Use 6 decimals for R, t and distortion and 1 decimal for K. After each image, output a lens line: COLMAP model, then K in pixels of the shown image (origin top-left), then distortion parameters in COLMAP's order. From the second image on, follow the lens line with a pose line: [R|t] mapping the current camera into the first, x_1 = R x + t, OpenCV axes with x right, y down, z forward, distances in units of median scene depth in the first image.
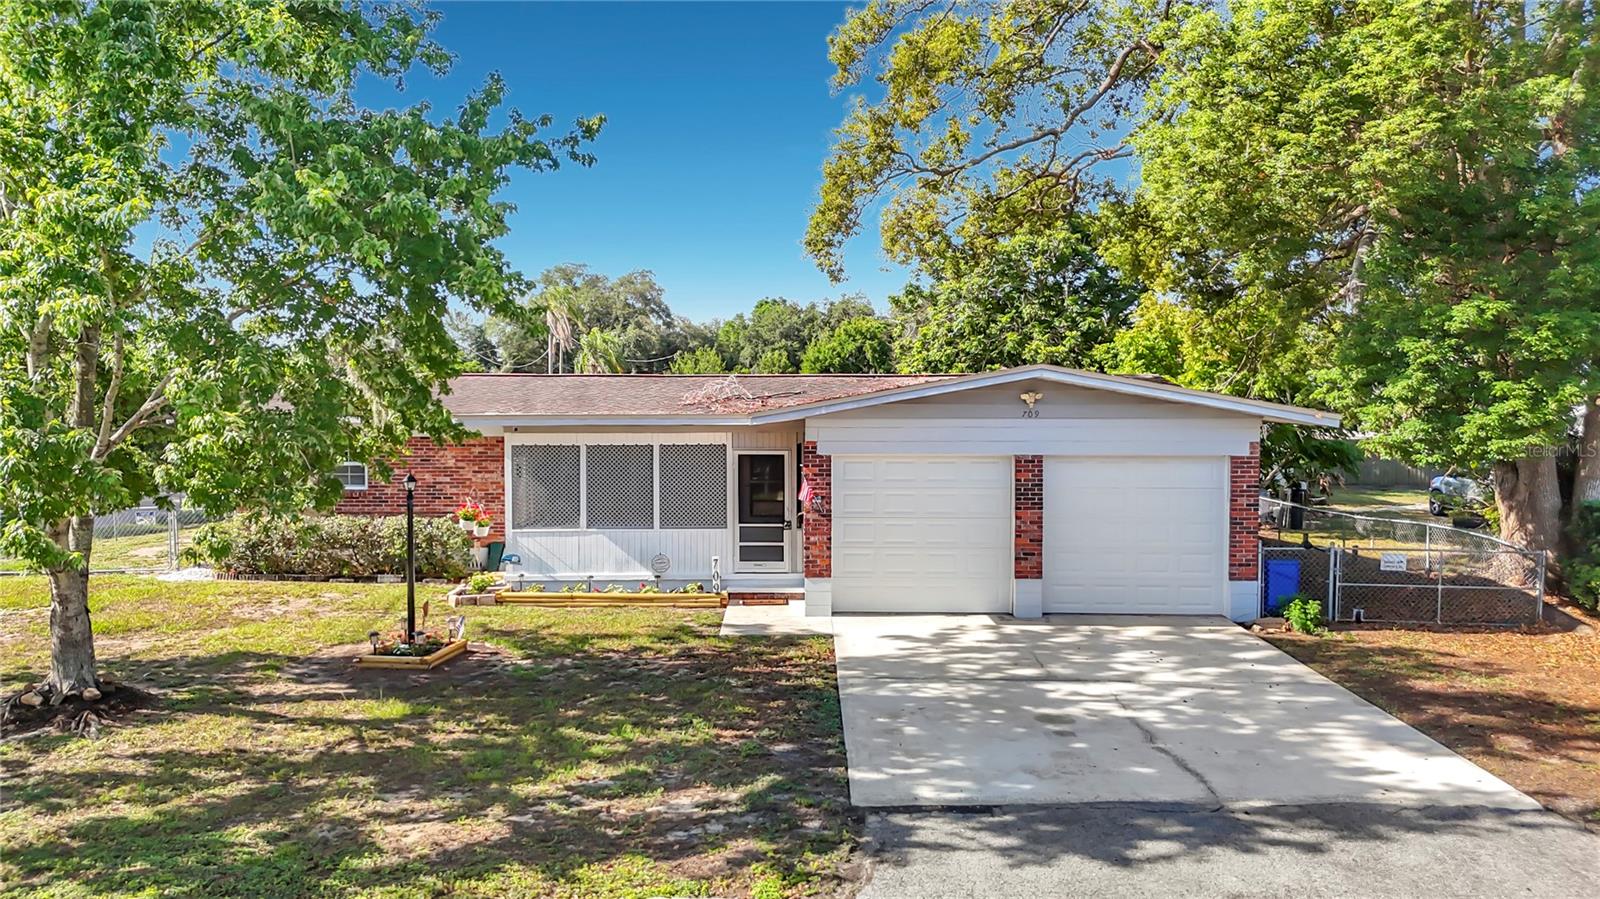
lens RADIAL K [[1179.3, 0, 791.0], [0, 1179.3, 380.3], [0, 0, 1]] dist [0.050442, -0.046172]
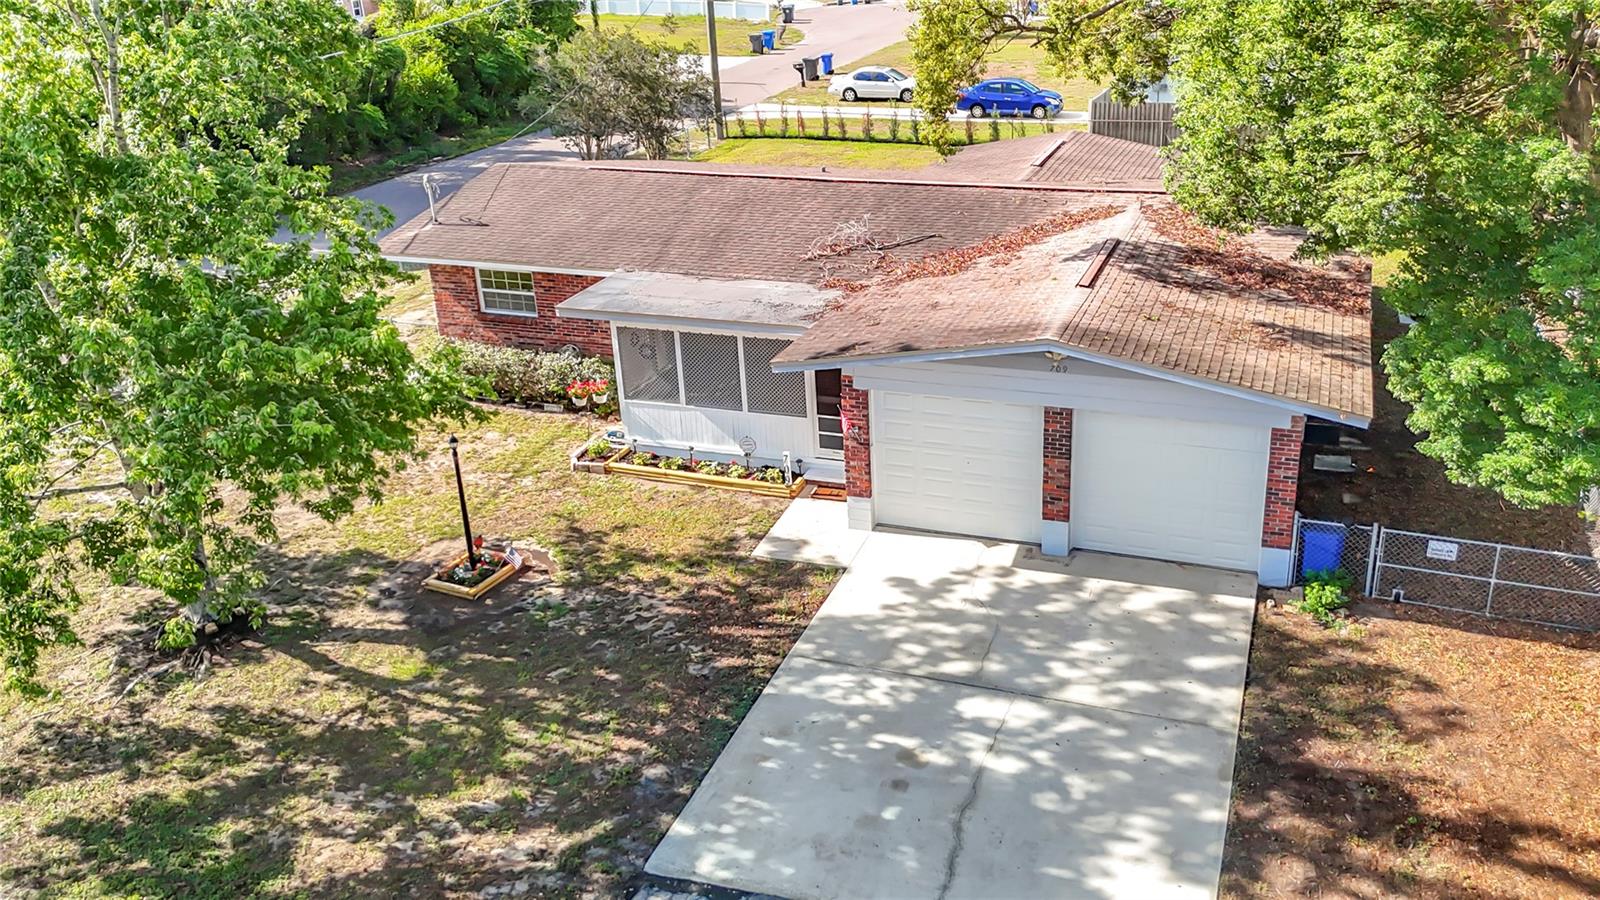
lens RADIAL K [[1316.2, 0, 904.4], [0, 1316.2, 342.7], [0, 0, 1]] dist [0.065288, -0.077948]
pose [[0.954701, 0.074588, -0.288066, 0.541346], [0.032860, 0.935728, 0.351189, -0.517708], [0.295746, -0.344747, 0.890889, 0.018730]]
